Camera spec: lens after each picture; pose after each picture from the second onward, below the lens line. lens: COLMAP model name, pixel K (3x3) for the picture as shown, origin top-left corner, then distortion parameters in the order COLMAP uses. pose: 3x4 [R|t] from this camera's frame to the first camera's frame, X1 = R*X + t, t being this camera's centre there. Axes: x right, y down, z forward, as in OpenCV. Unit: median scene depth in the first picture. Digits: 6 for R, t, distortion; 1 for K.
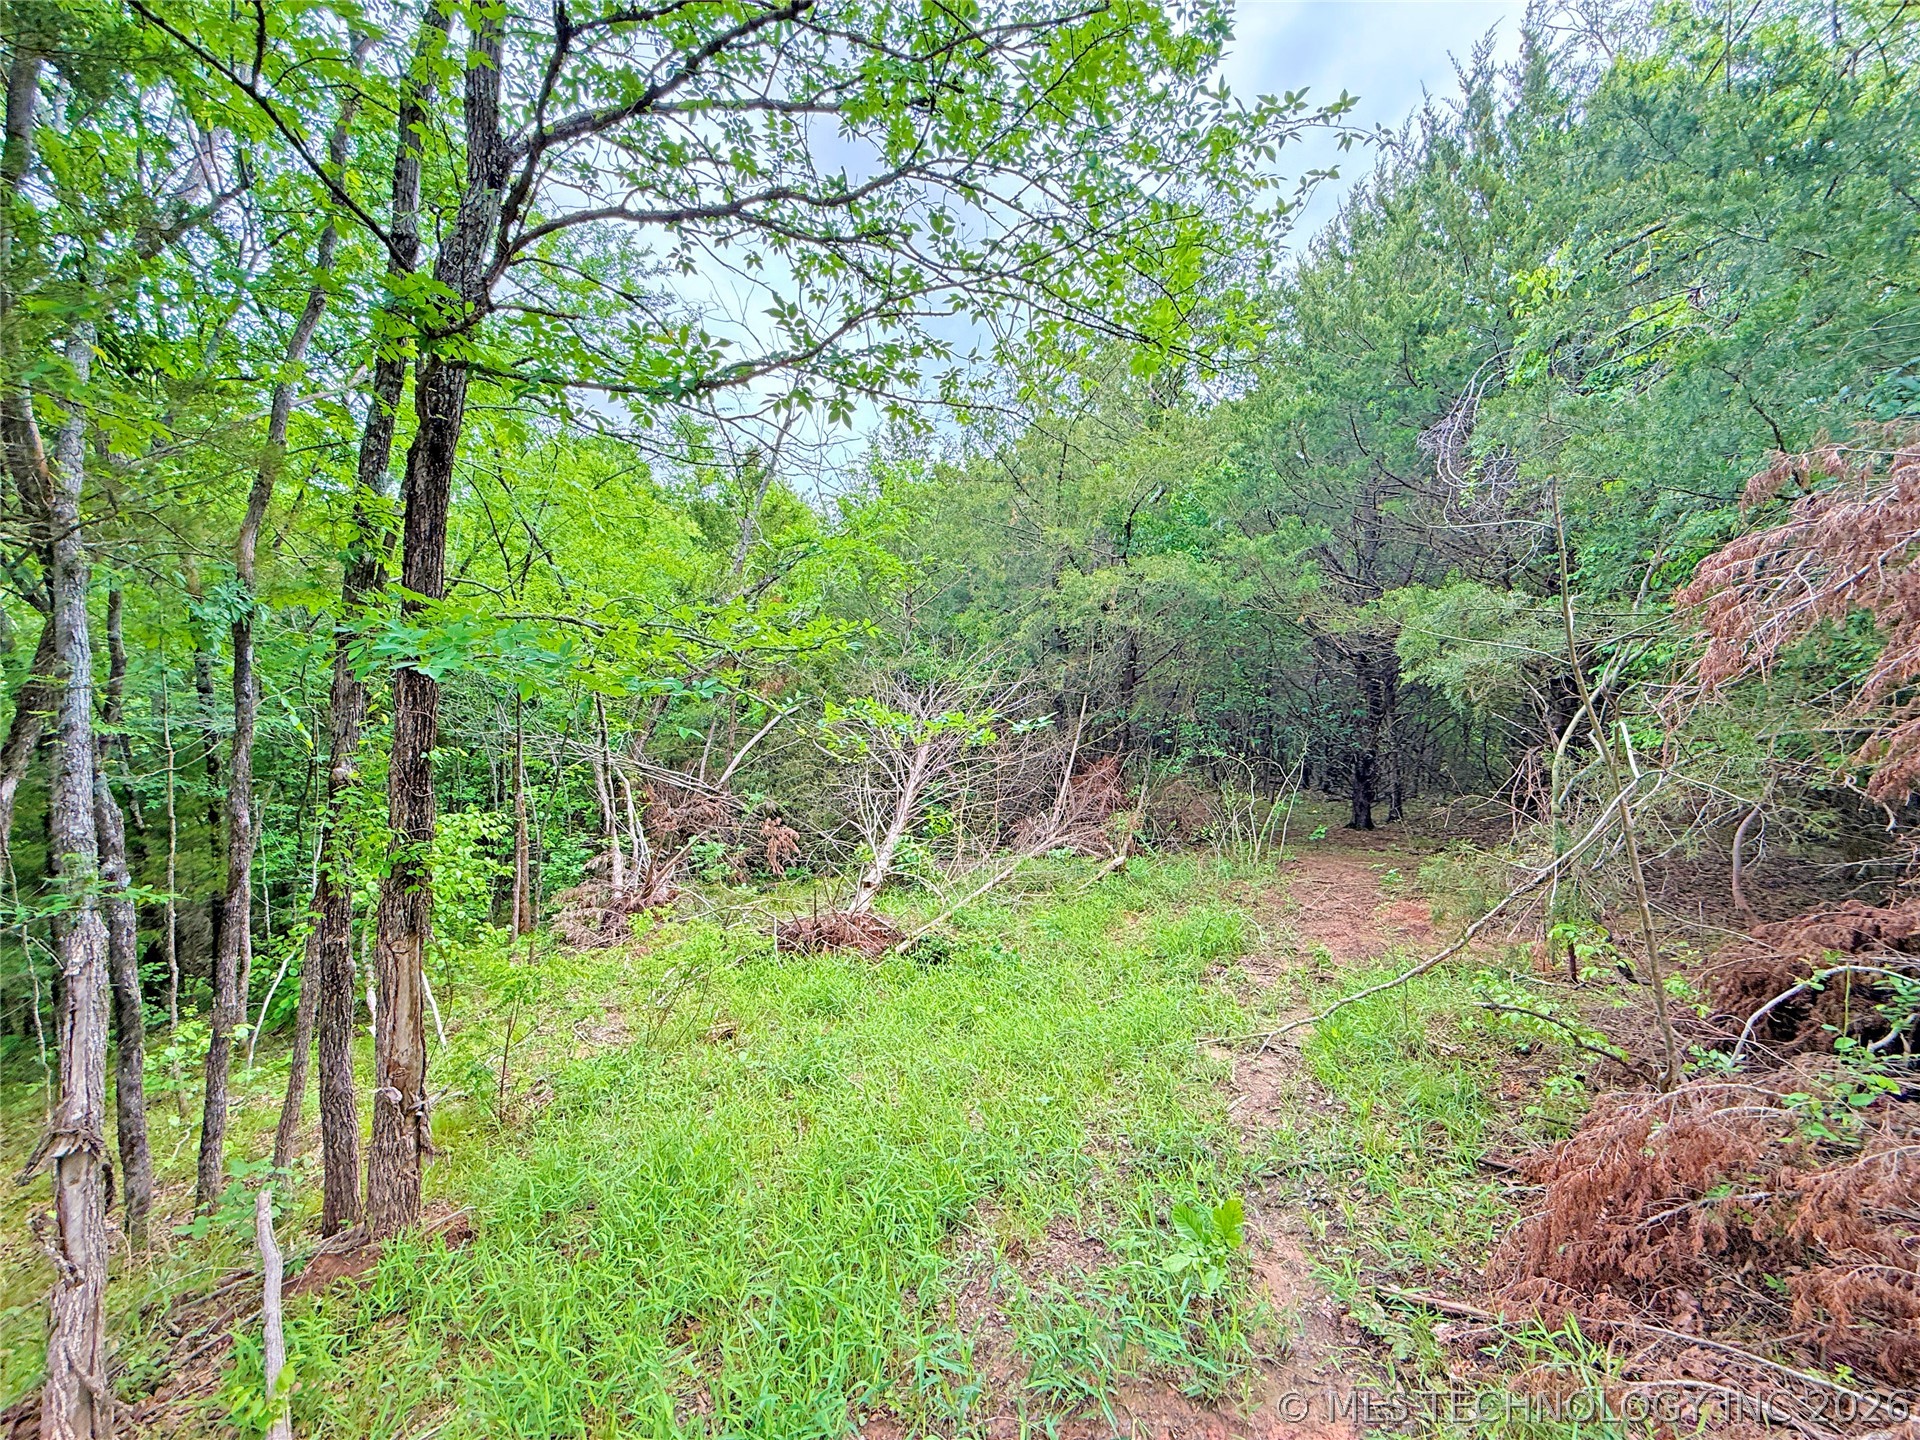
lens RADIAL K [[762.8, 0, 957.4], [0, 762.8, 716.8], [0, 0, 1]] dist [0.001115, -0.000350]
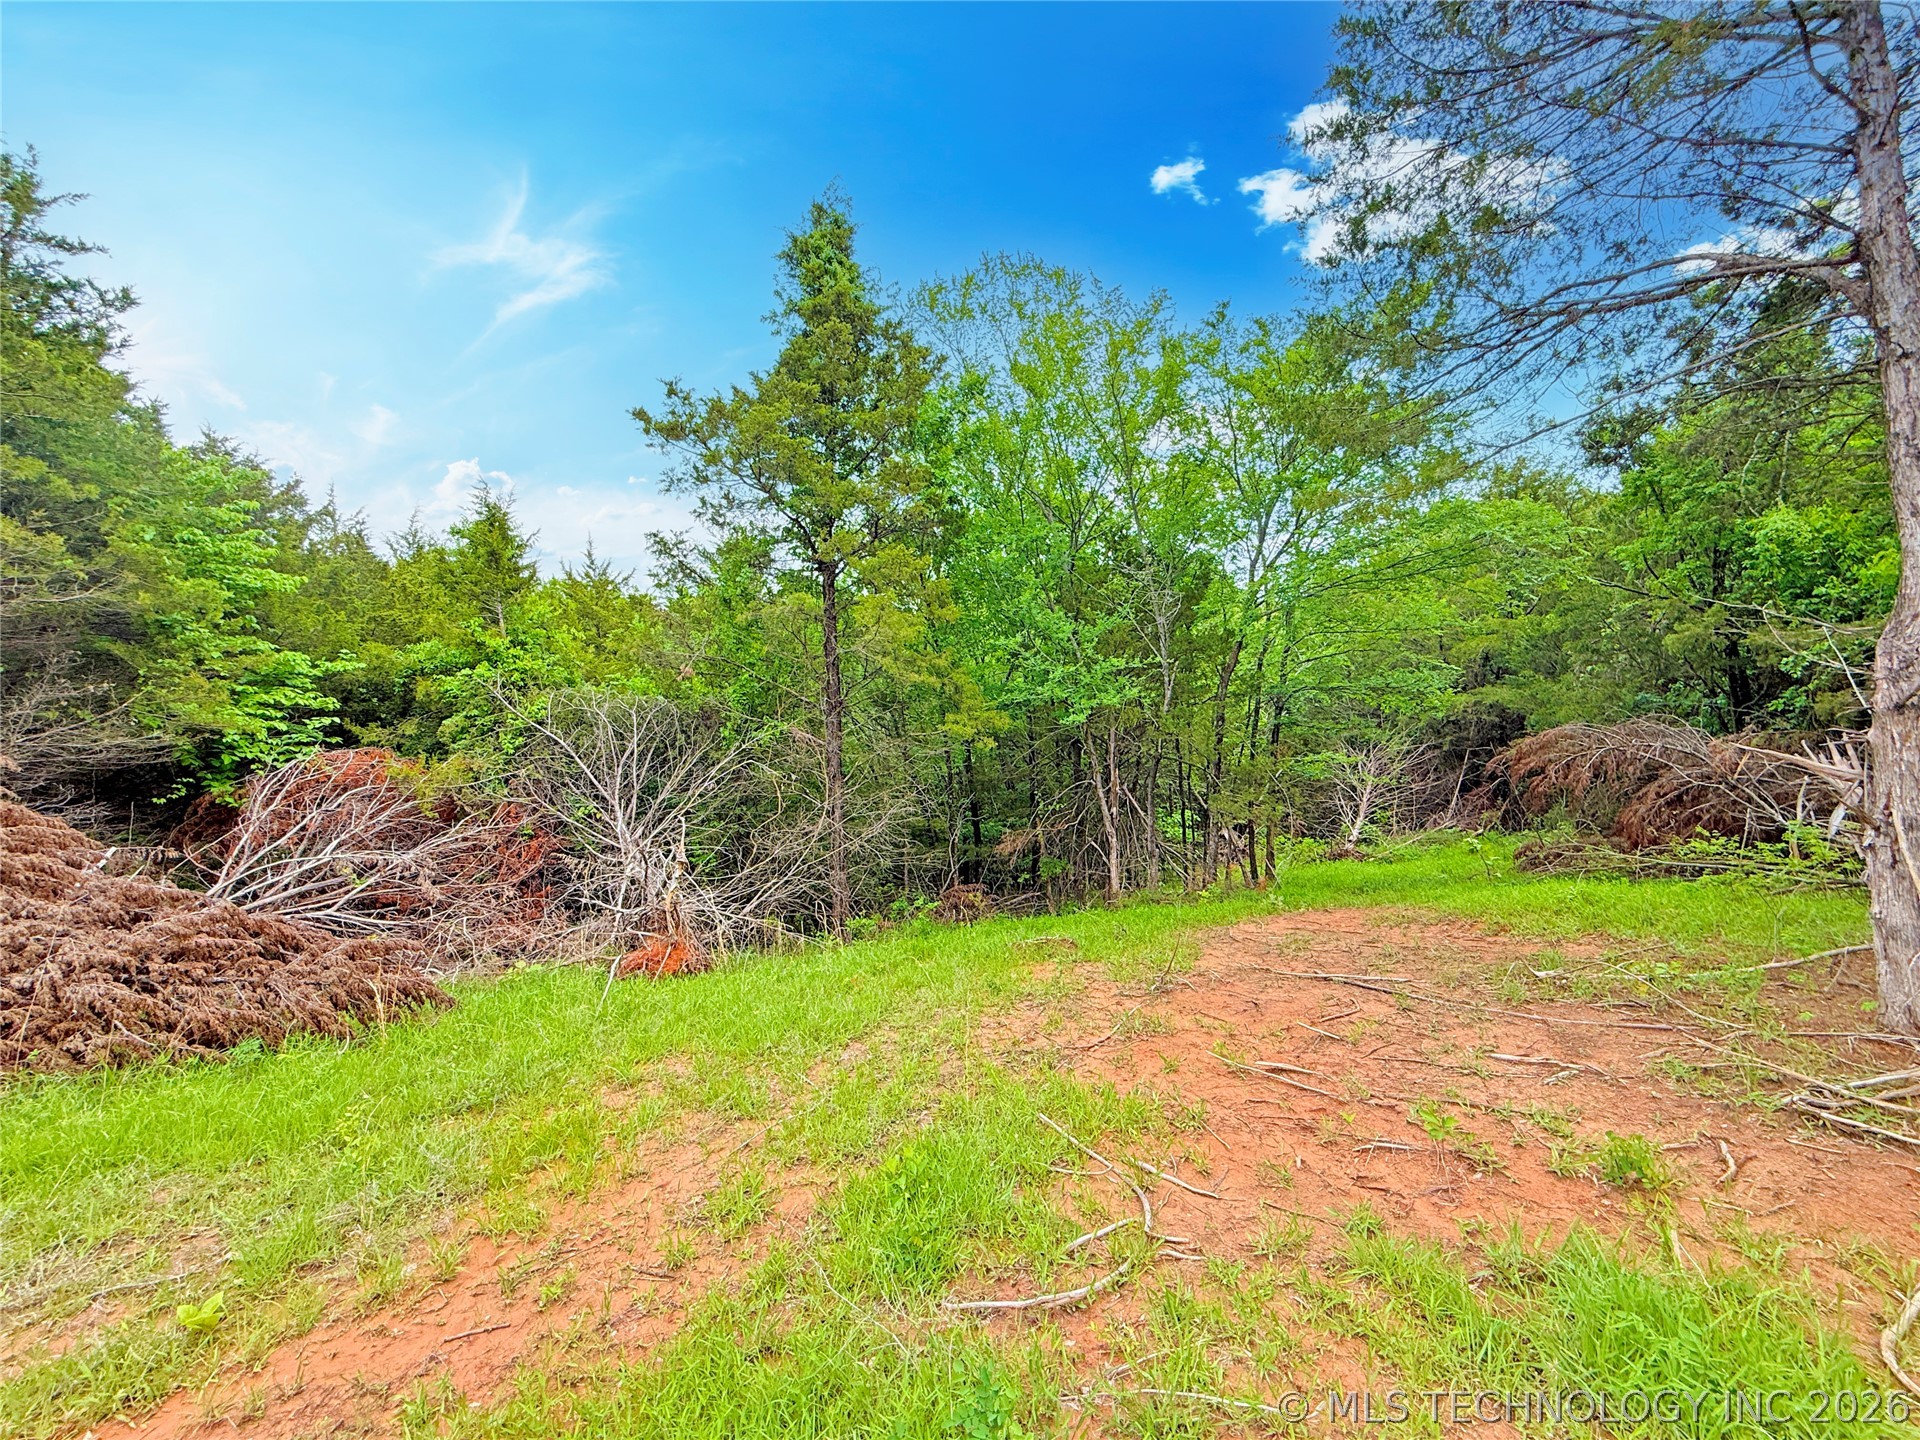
lens RADIAL K [[762.8, 0, 958.3], [0, 762.8, 721.0], [0, 0, 1]] dist [0.001115, -0.000350]
pose [[0.870870, -0.066734, -0.486961, -0.001012], [0.048743, 0.997582, -0.049540, -0.071549], [0.489090, 0.019407, 0.872017, -1.315625]]
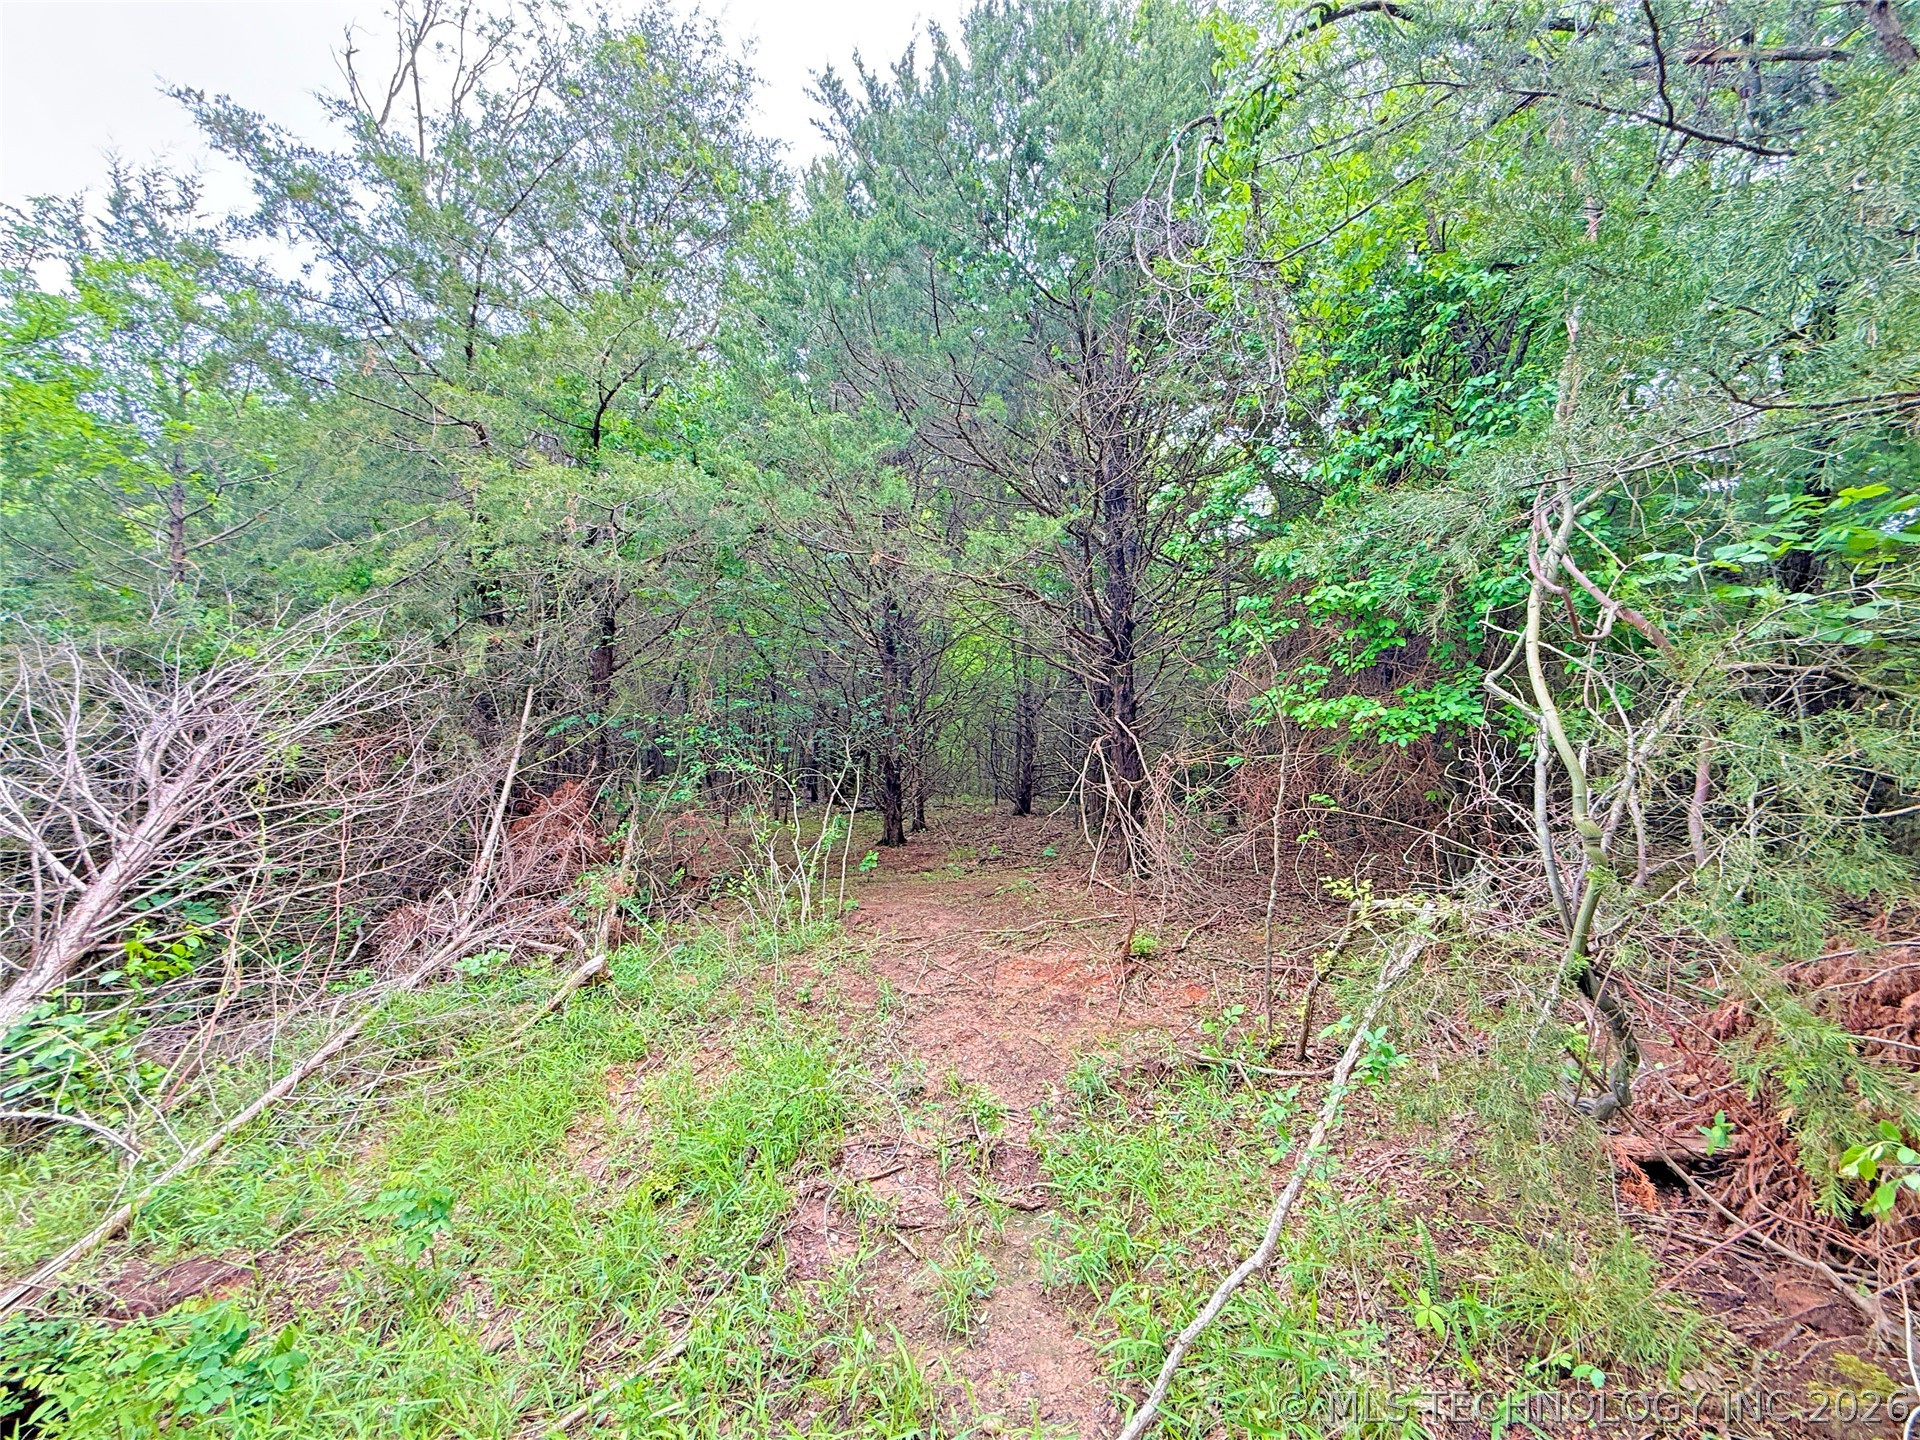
lens RADIAL K [[762.8, 0, 963.5], [0, 762.8, 729.5], [0, 0, 1]] dist [0.001115, -0.000350]
pose [[0.790104, -0.027681, 0.612347, 0.070497], [0.031763, 0.999487, 0.004197, 0.016270], [-0.612149, 0.016134, 0.790578, 0.310076]]
